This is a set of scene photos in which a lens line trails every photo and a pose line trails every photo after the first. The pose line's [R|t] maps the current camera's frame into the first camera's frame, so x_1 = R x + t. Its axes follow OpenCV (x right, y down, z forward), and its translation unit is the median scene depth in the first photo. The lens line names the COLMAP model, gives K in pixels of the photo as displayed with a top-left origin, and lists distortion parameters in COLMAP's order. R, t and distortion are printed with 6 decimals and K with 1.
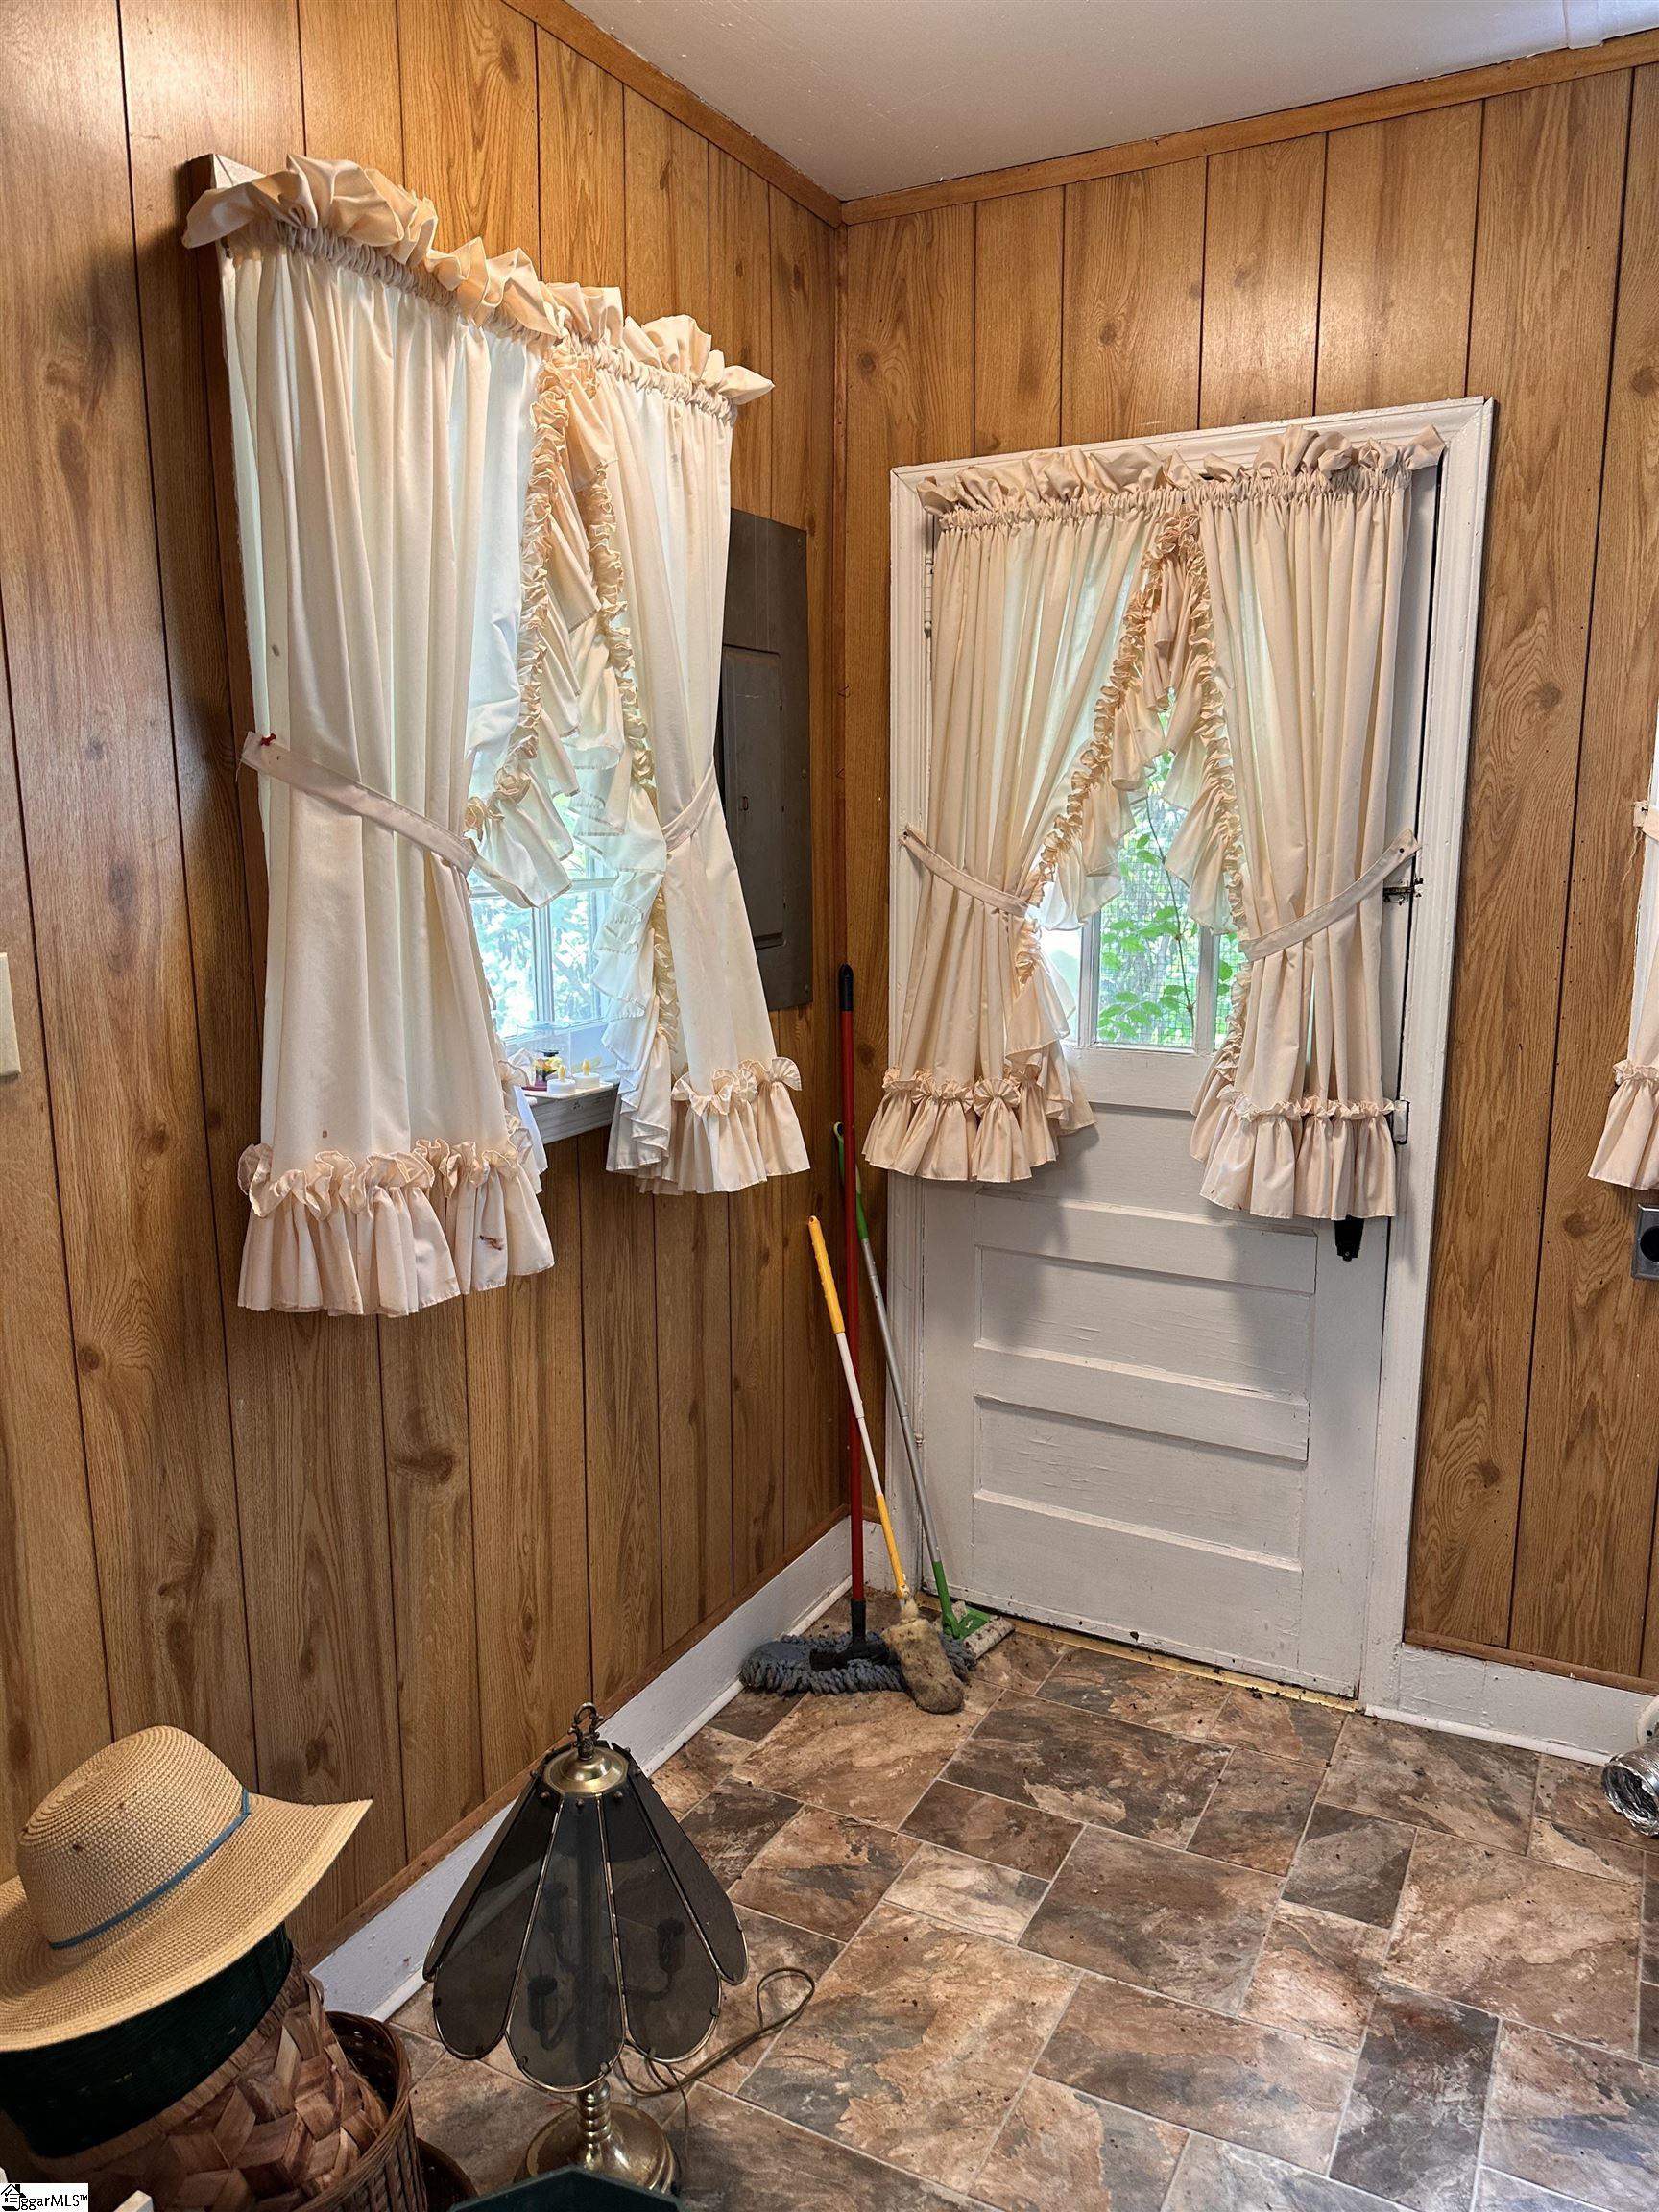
lens RADIAL K [[1566.5, 0, 829.5], [0, 1566.5, 1106.0], [0, 0, 1]] dist [0.005416, -0.014091]
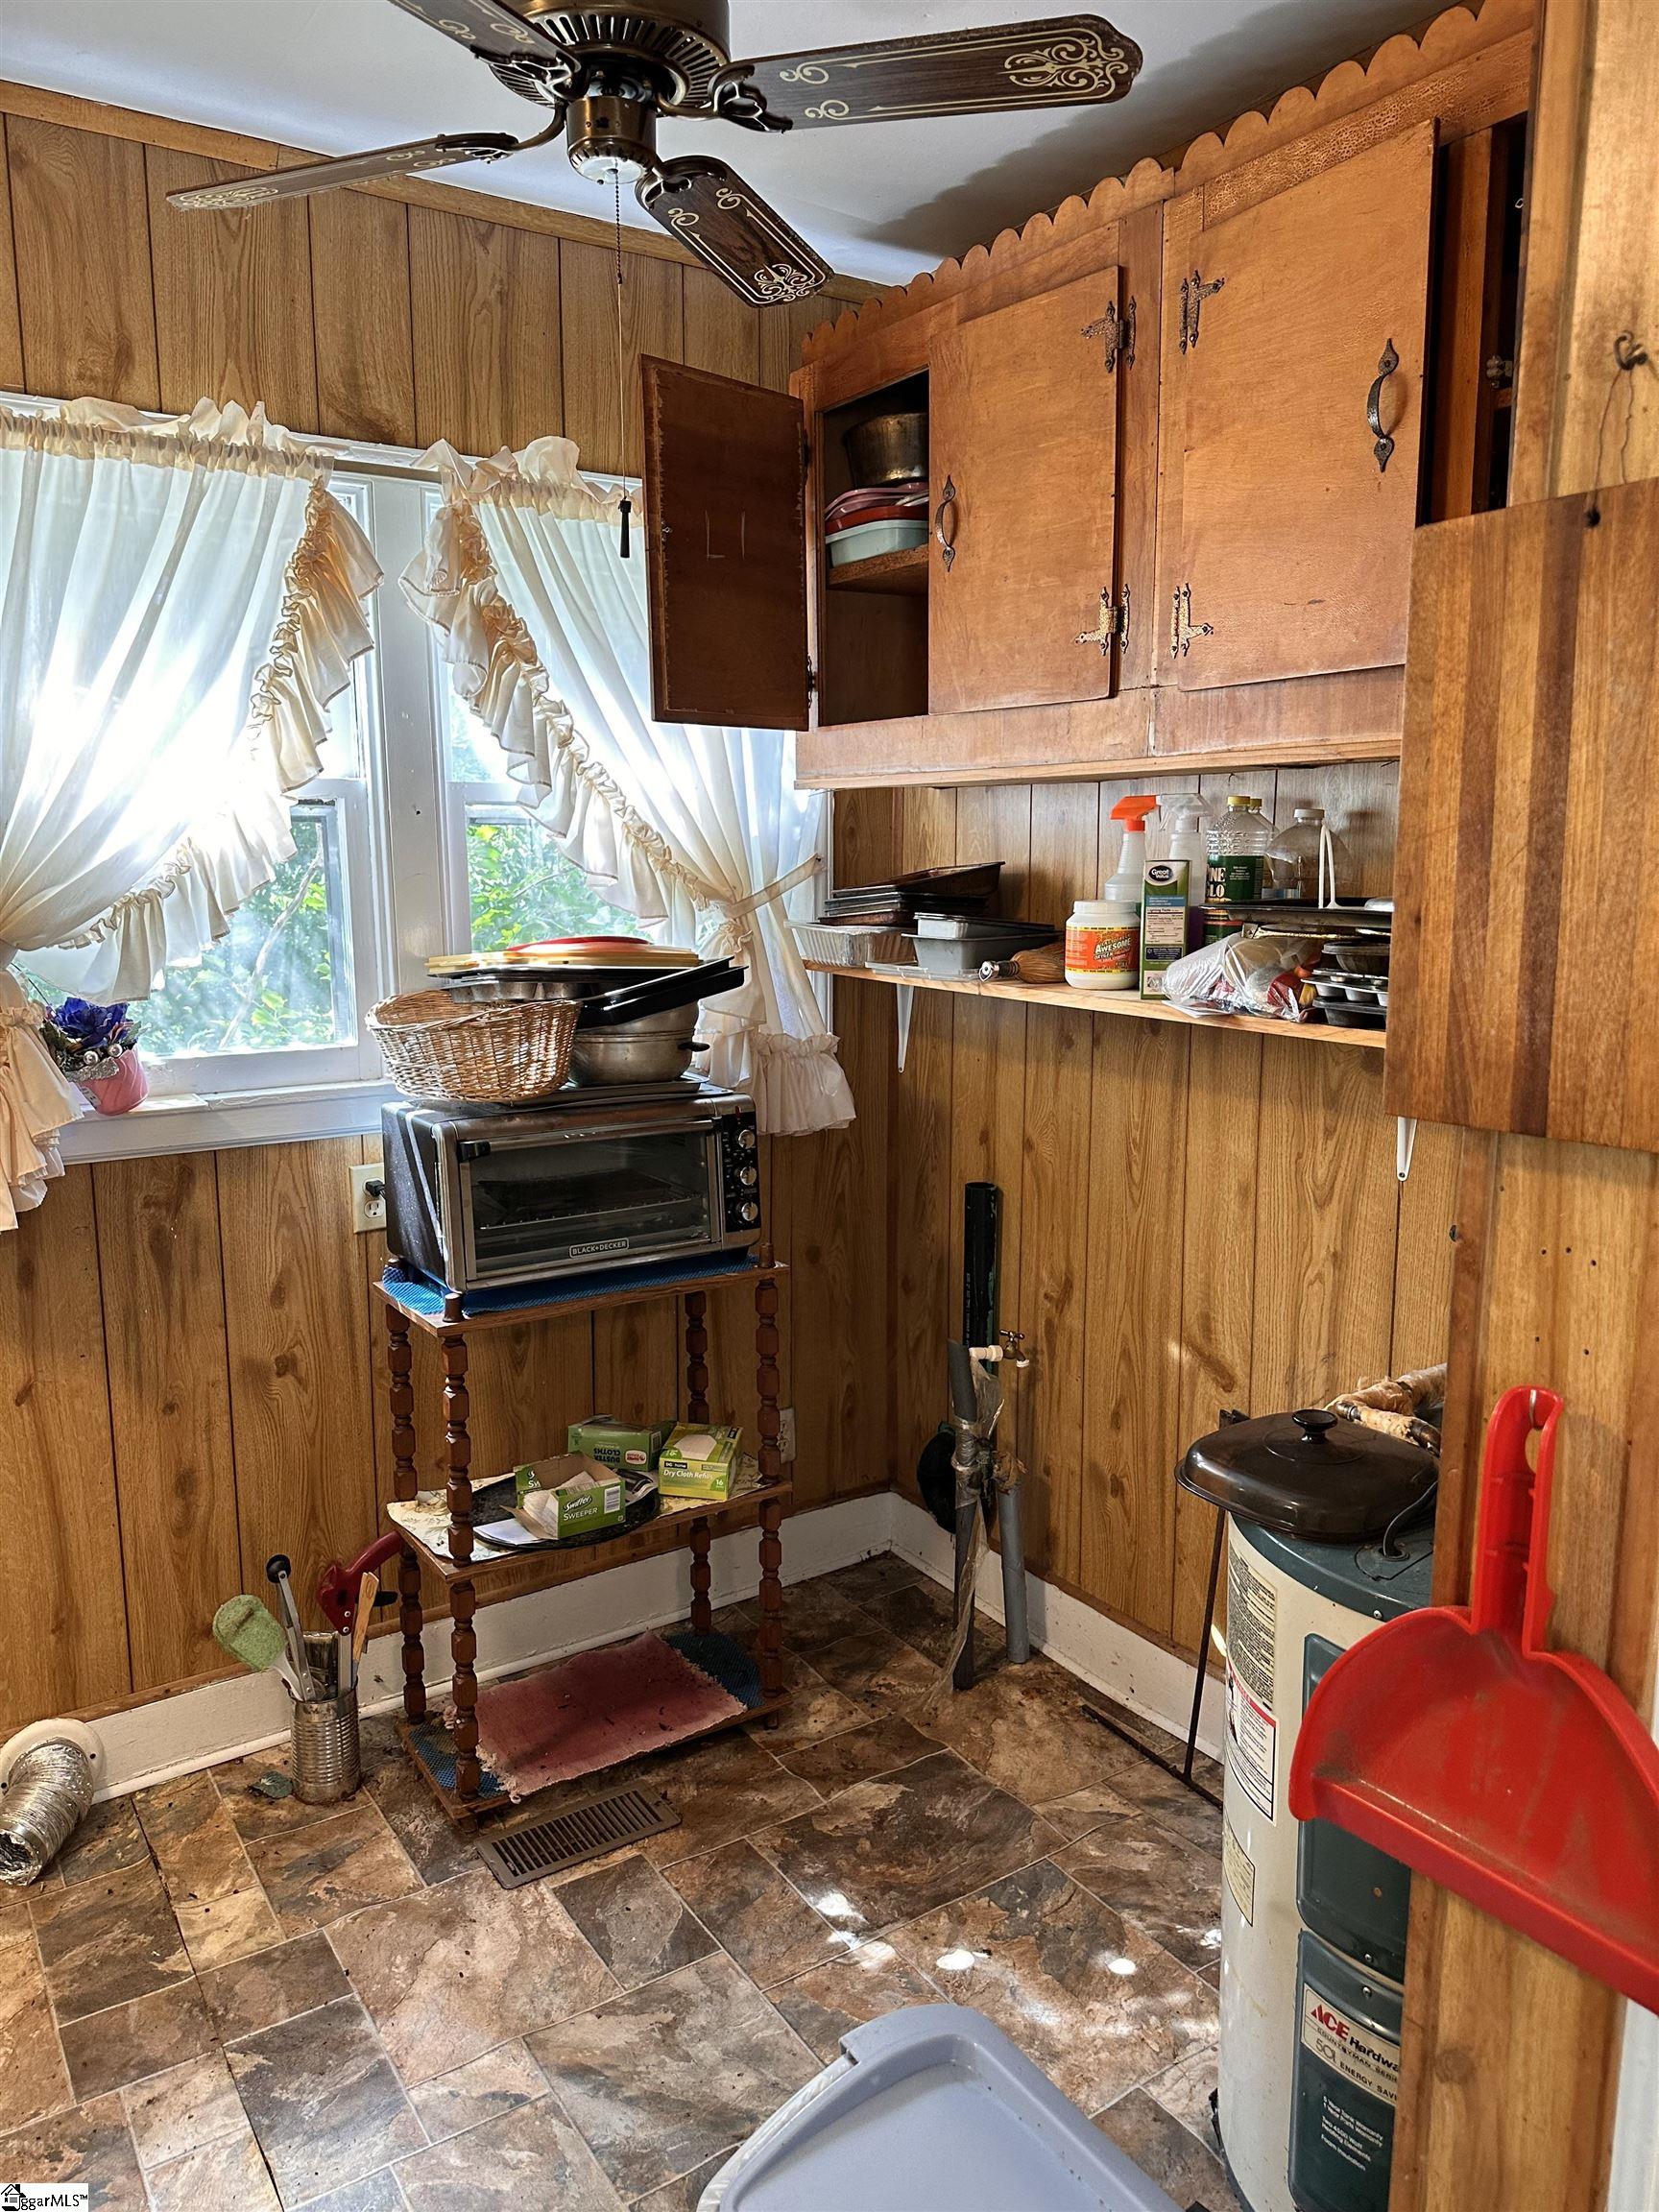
lens RADIAL K [[1566.5, 0, 829.5], [0, 1566.5, 1106.0], [0, 0, 1]] dist [0.005416, -0.014091]
pose [[-0.476882, 0.174382, -0.861496, 1.021859], [-0.132305, 0.954714, 0.266489, -0.278258], [0.868953, 0.241064, -0.432214, 1.394969]]
